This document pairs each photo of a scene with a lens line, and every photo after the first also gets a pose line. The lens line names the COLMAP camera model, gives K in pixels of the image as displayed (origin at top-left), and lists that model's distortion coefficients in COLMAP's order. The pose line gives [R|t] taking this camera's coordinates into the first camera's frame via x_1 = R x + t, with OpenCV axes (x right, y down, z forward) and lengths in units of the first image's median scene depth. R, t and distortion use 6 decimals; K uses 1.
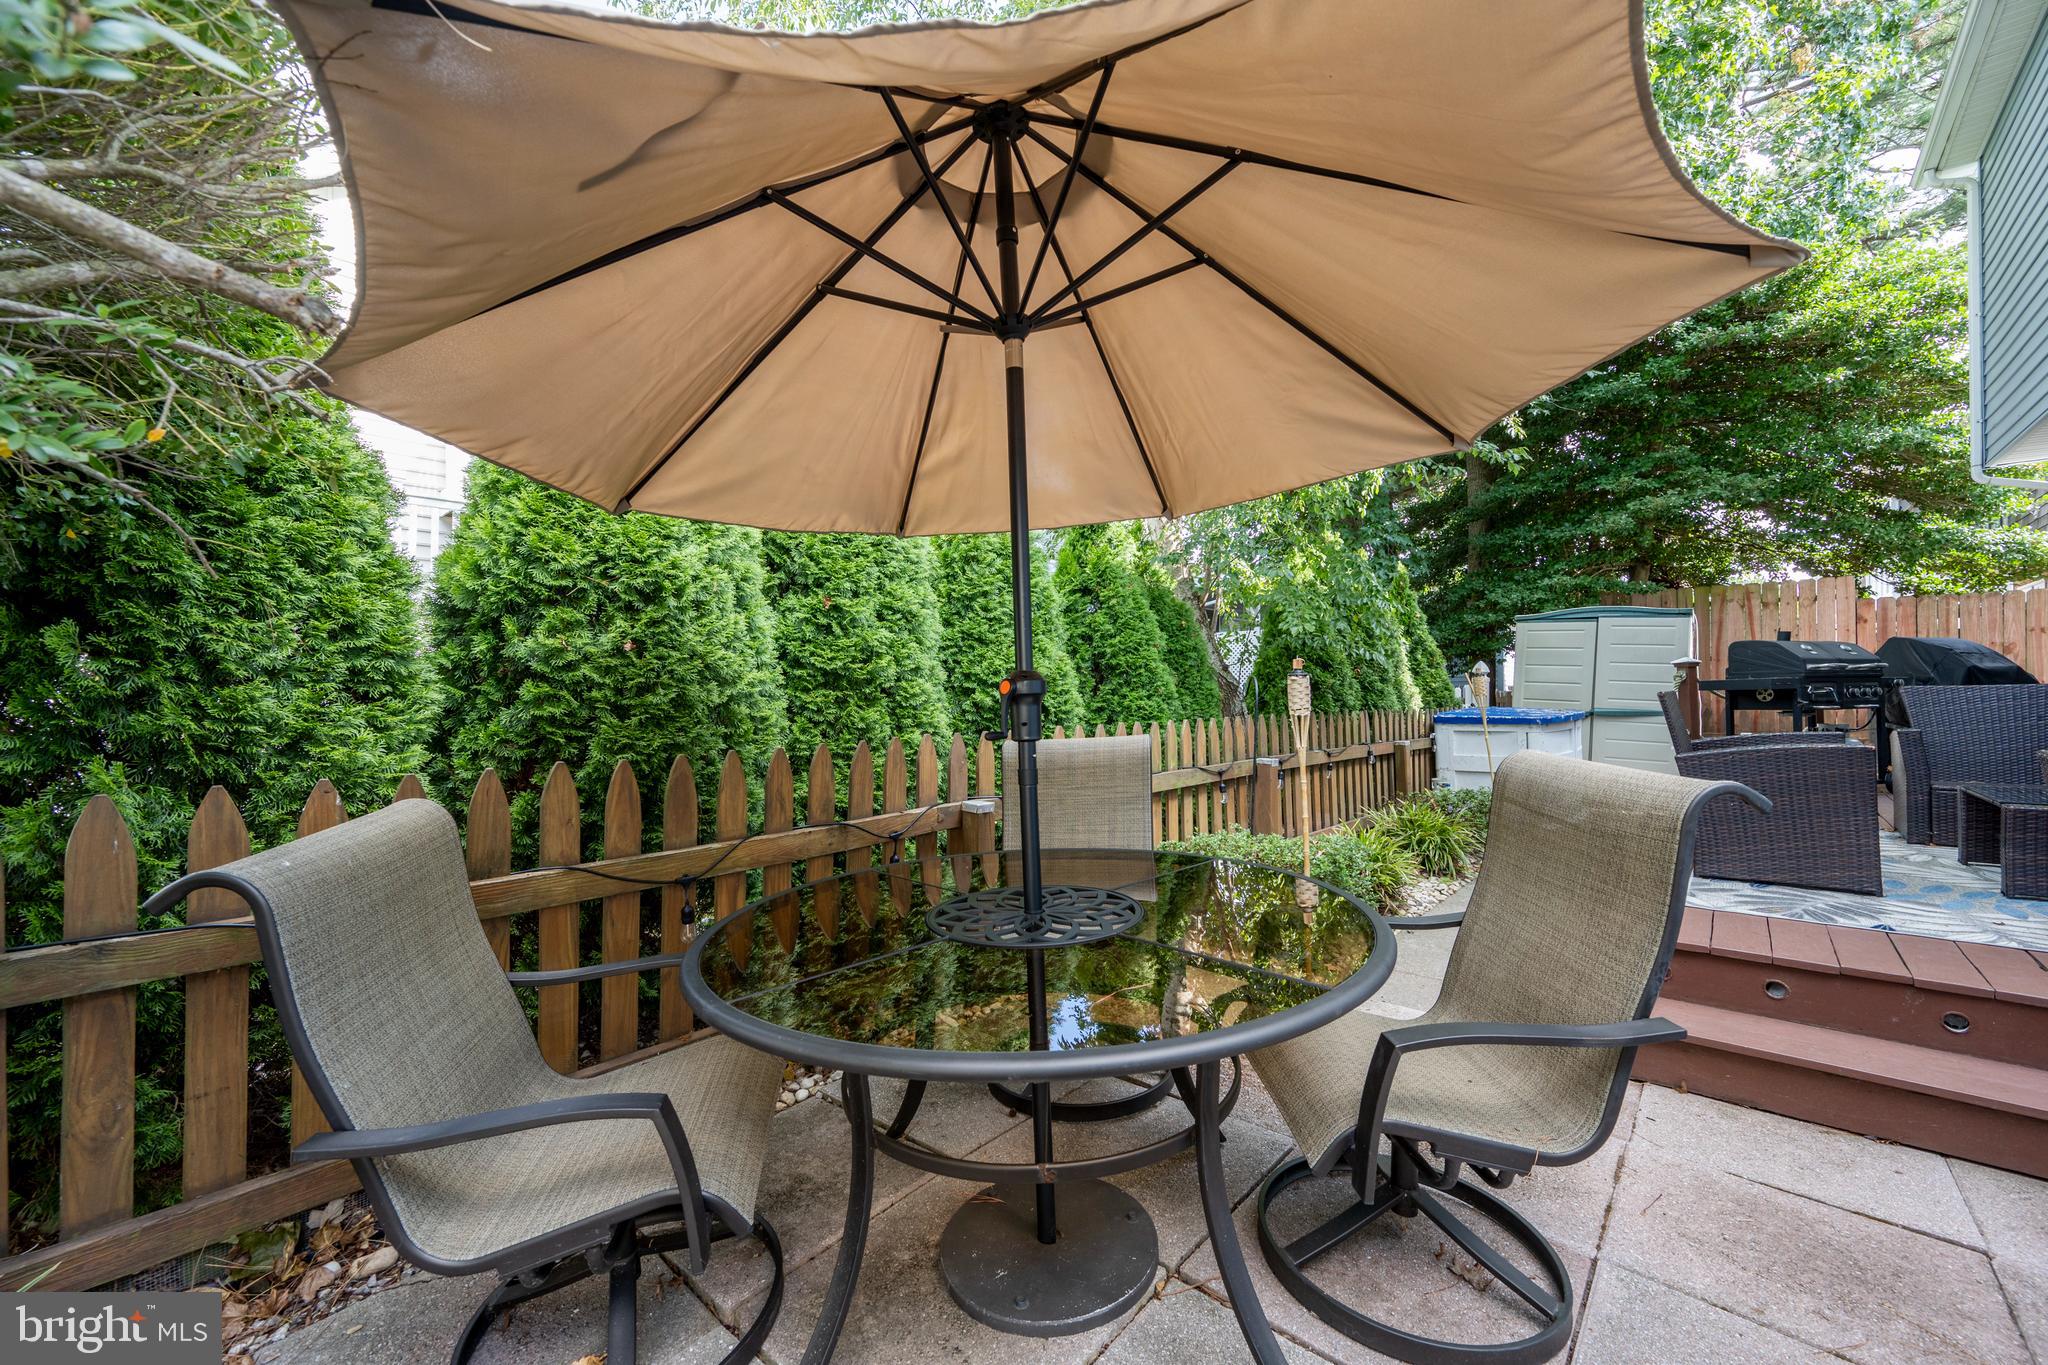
lens RADIAL K [[819.7, 0, 993.4], [0, 819.7, 689.6], [0, 0, 1]] dist [-0.003213, -0.000445]
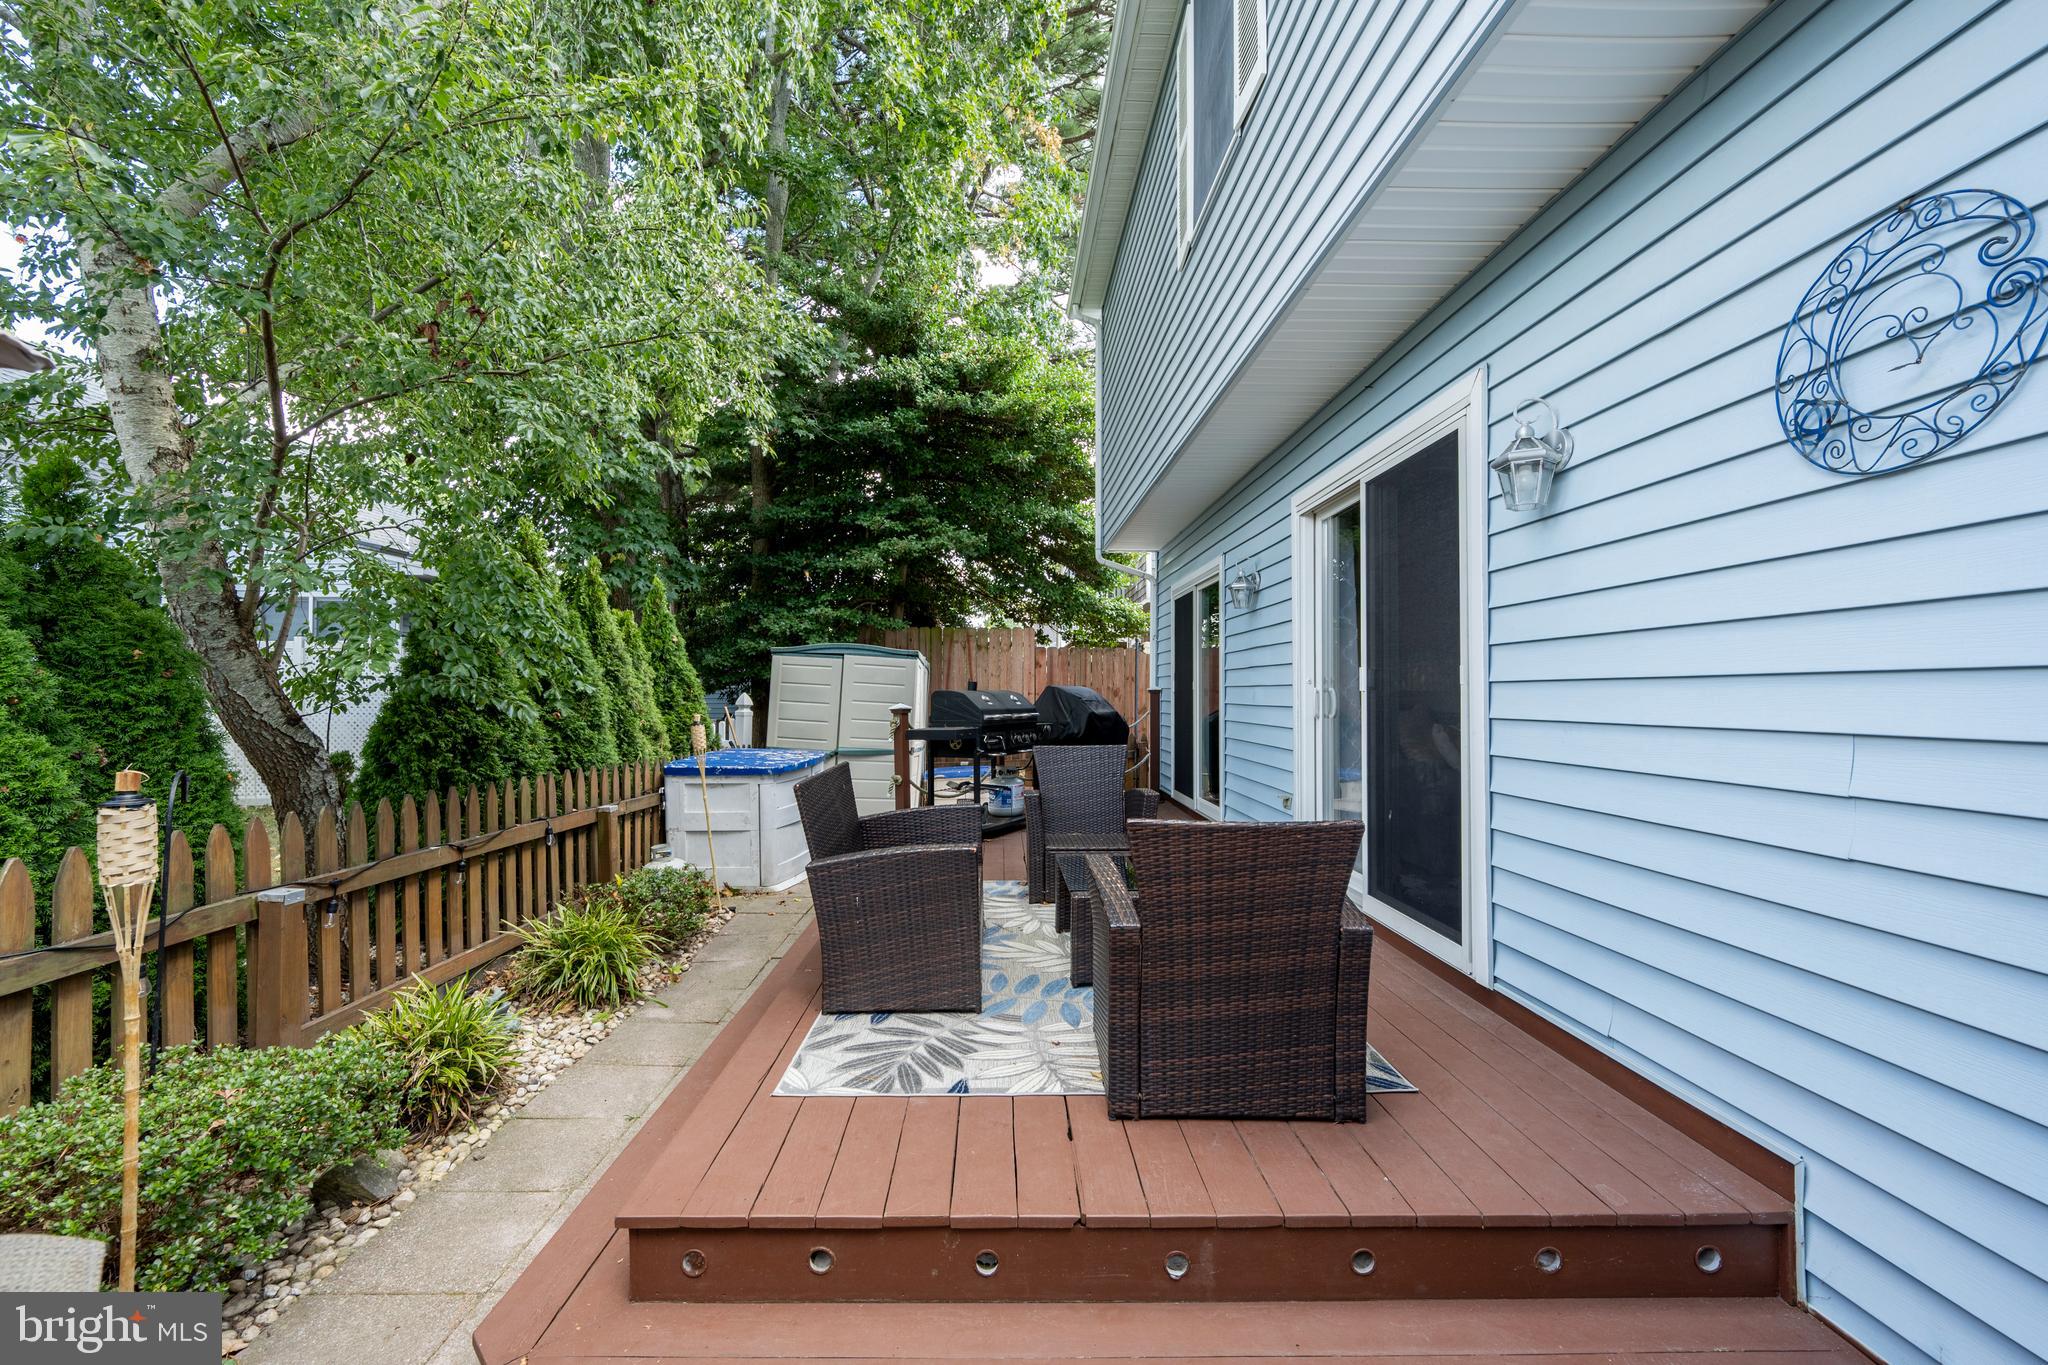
lens RADIAL K [[875.3, 0, 1001.8], [0, 875.3, 673.2], [0, 0, 1]] dist [0.050862, -0.039200]
pose [[0.735129, 0.028744, 0.677318, 0.162676], [-0.011628, 0.999488, -0.029796, -0.036009], [-0.677828, 0.014028, 0.735087, 0.097263]]
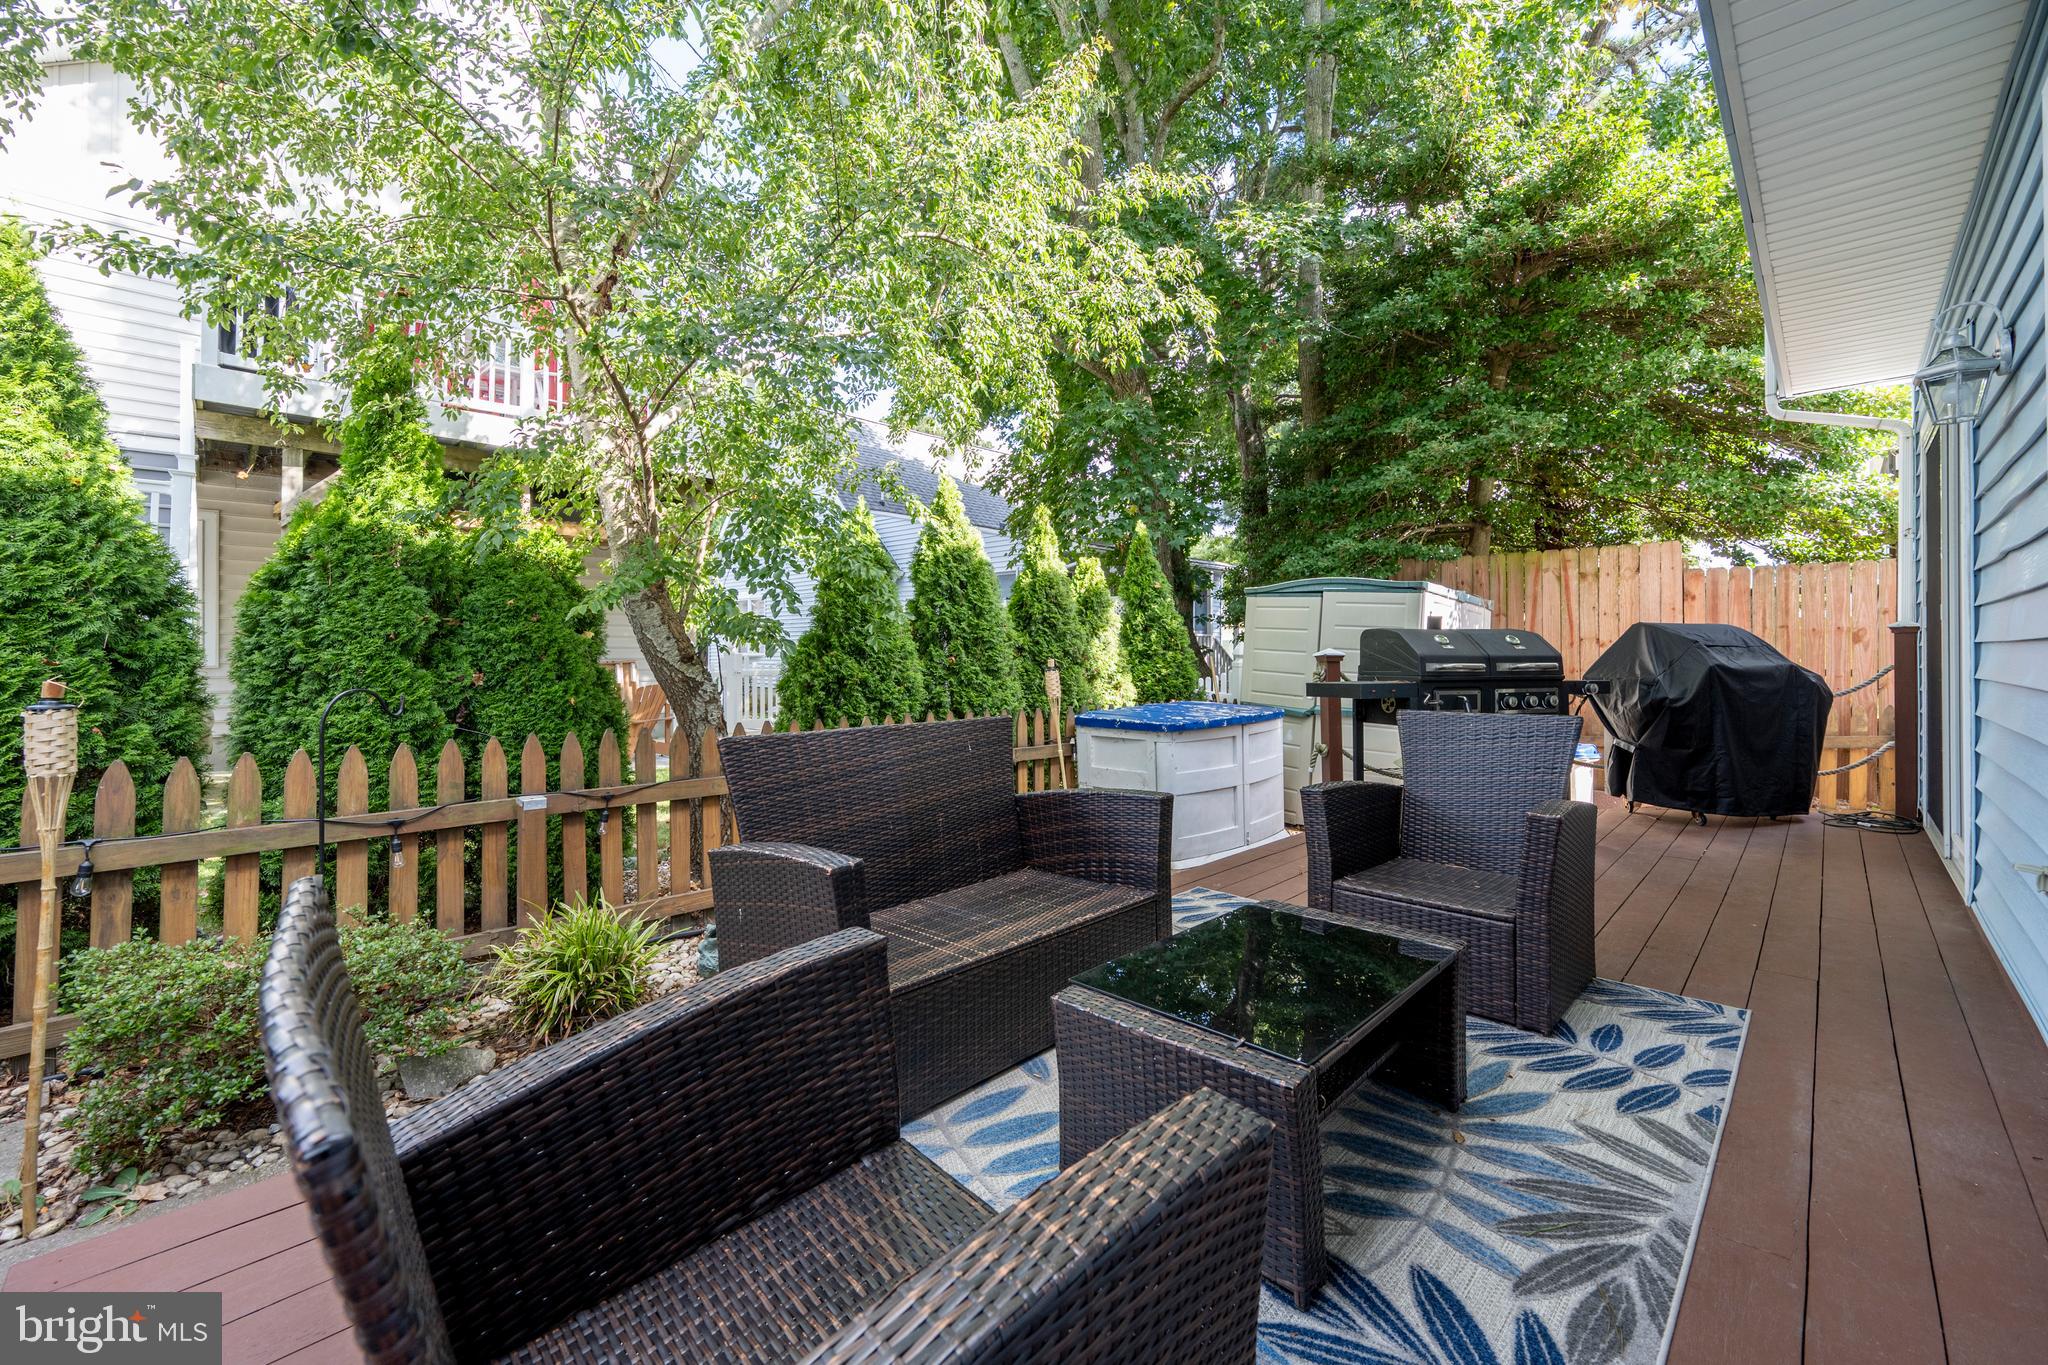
lens RADIAL K [[837.7, 0, 1025.1], [0, 837.7, 654.0], [0, 0, 1]] dist [0.001073, -0.000114]
pose [[0.999530, 0.008763, -0.029360, 0.461512], [-0.008718, 0.999961, 0.001659, -0.025957], [0.029374, -0.001403, 0.999568, 0.171755]]
